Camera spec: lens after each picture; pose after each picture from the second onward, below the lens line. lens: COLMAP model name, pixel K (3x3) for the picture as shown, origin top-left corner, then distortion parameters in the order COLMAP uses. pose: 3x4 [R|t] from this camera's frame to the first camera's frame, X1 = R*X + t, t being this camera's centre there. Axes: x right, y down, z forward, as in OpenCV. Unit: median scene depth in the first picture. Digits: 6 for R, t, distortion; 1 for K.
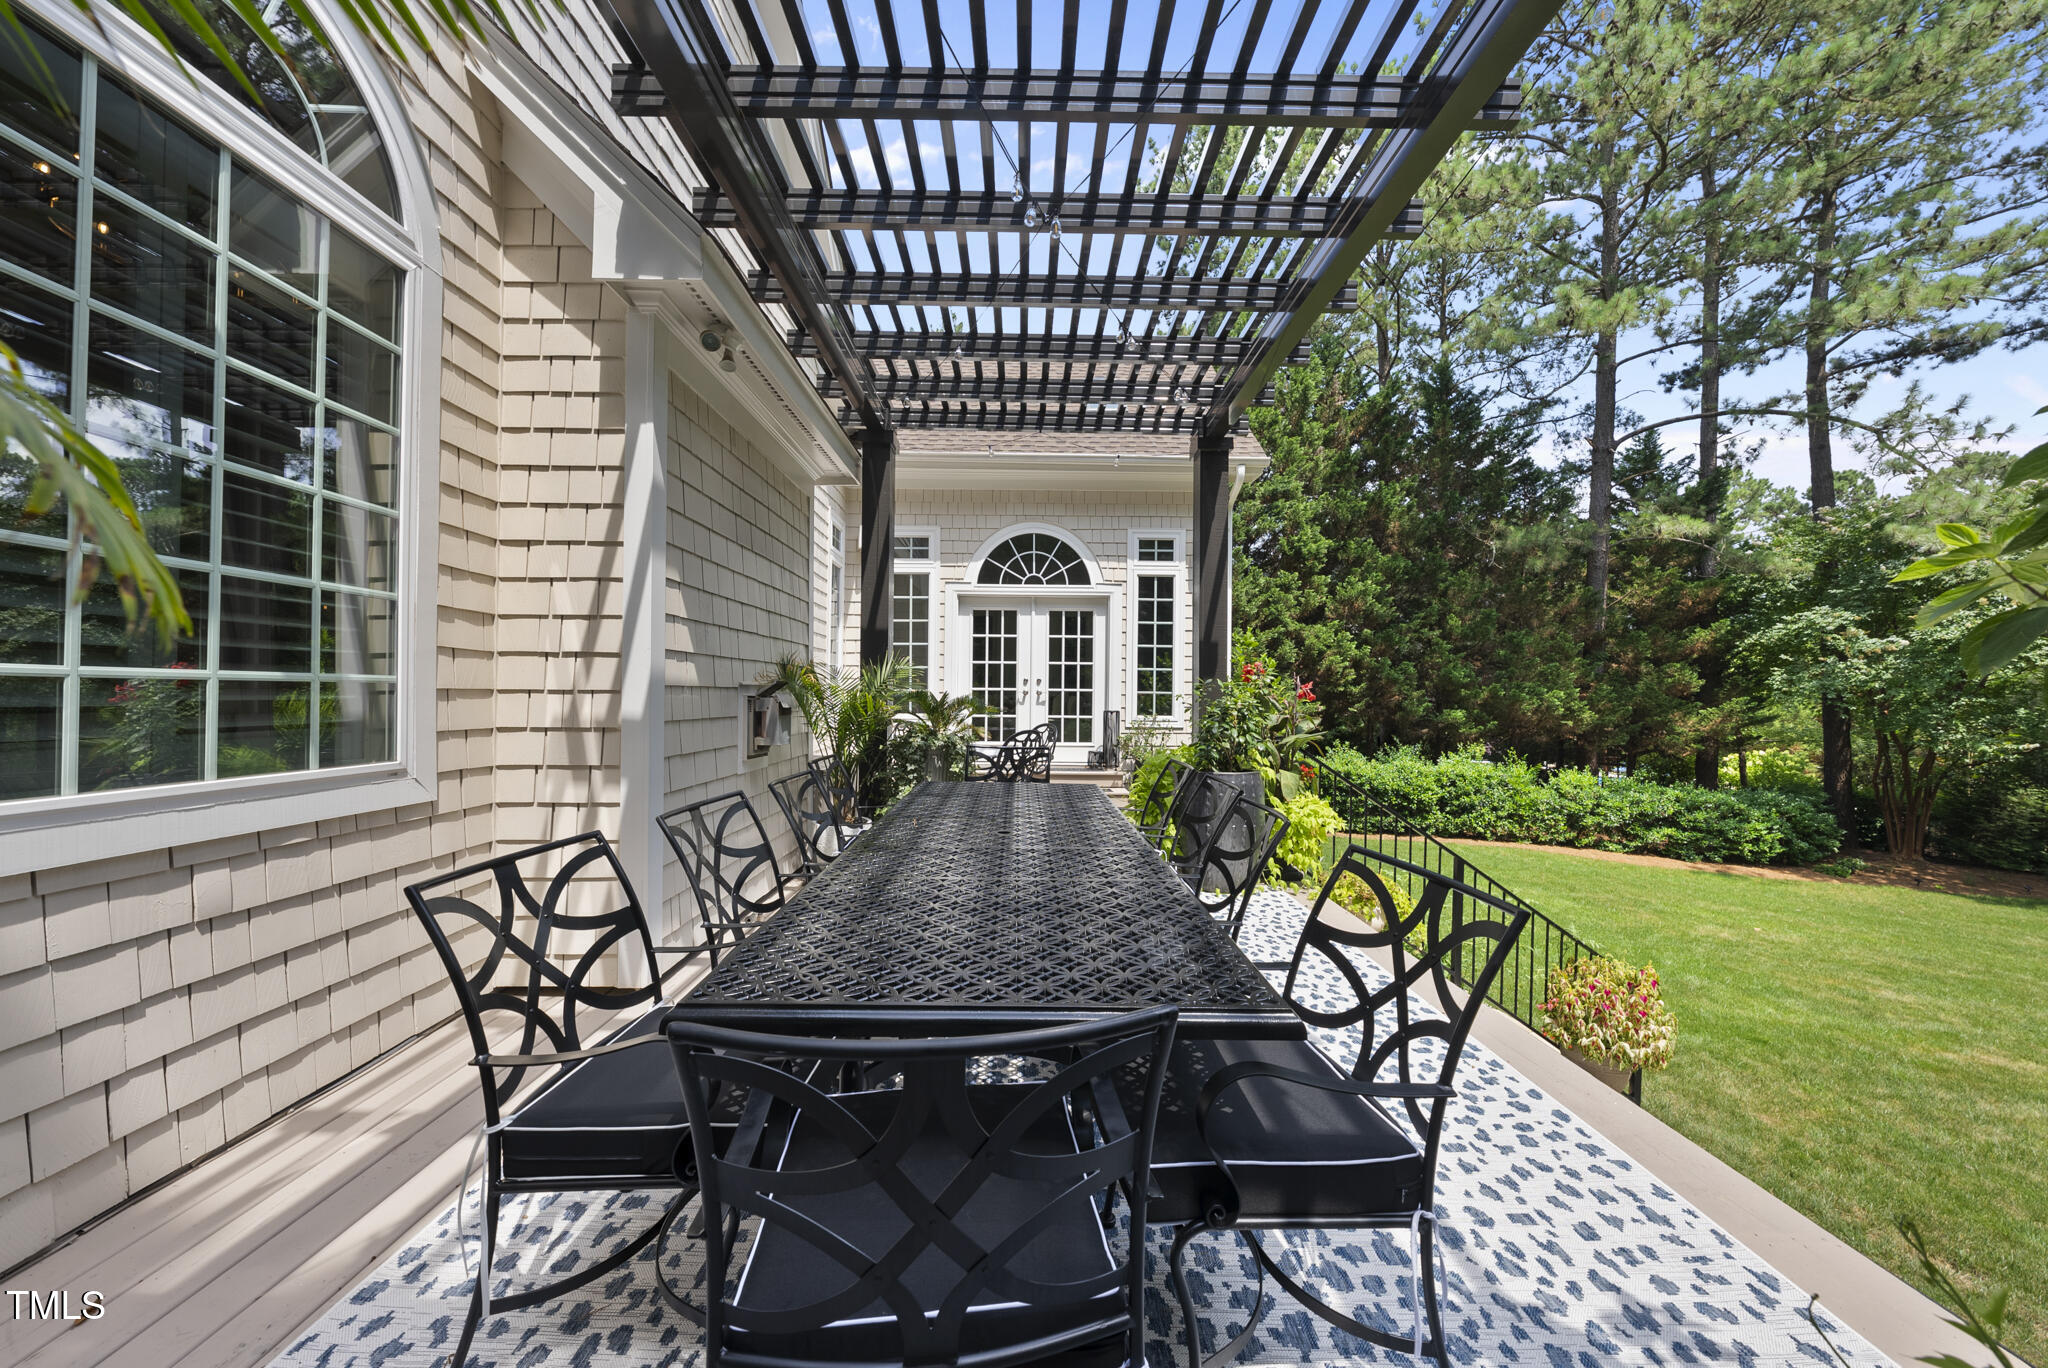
lens RADIAL K [[697.1, 0, 1024.0], [0, 697.1, 684.0], [0, 0, 1]] dist [0.000154, -0.000114]
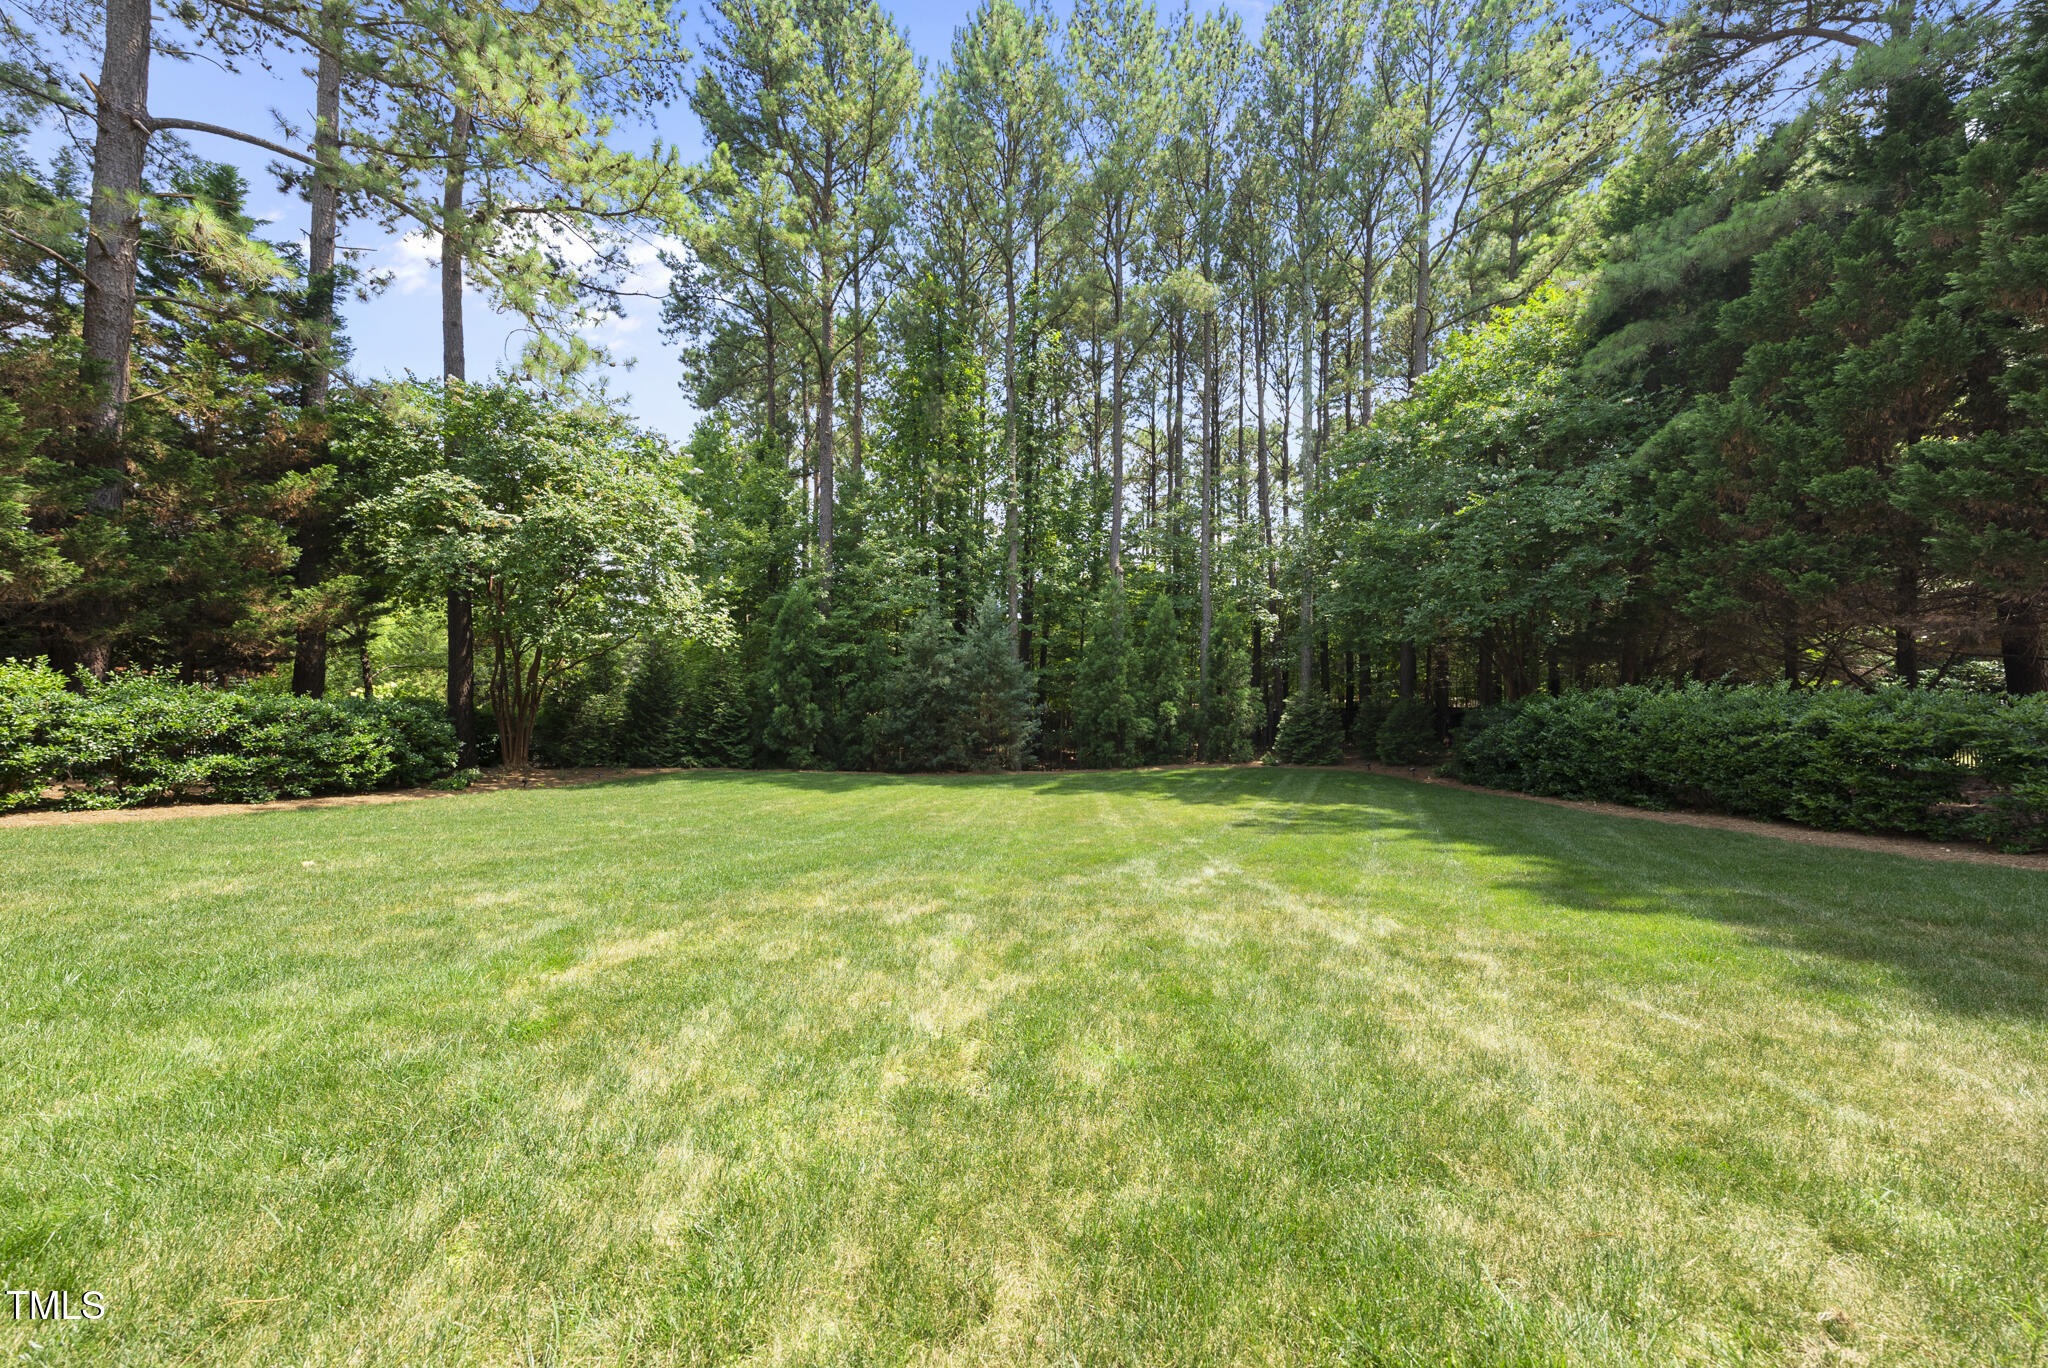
lens RADIAL K [[697.1, 0, 1024.0], [0, 697.1, 684.0], [0, 0, 1]] dist [0.000154, -0.000114]
pose [[0.040614, -0.002542, 0.999172, 0.340335], [-0.023693, 0.999713, 0.003507, 0.125981], [-0.998894, -0.023815, 0.040542, 0.268045]]
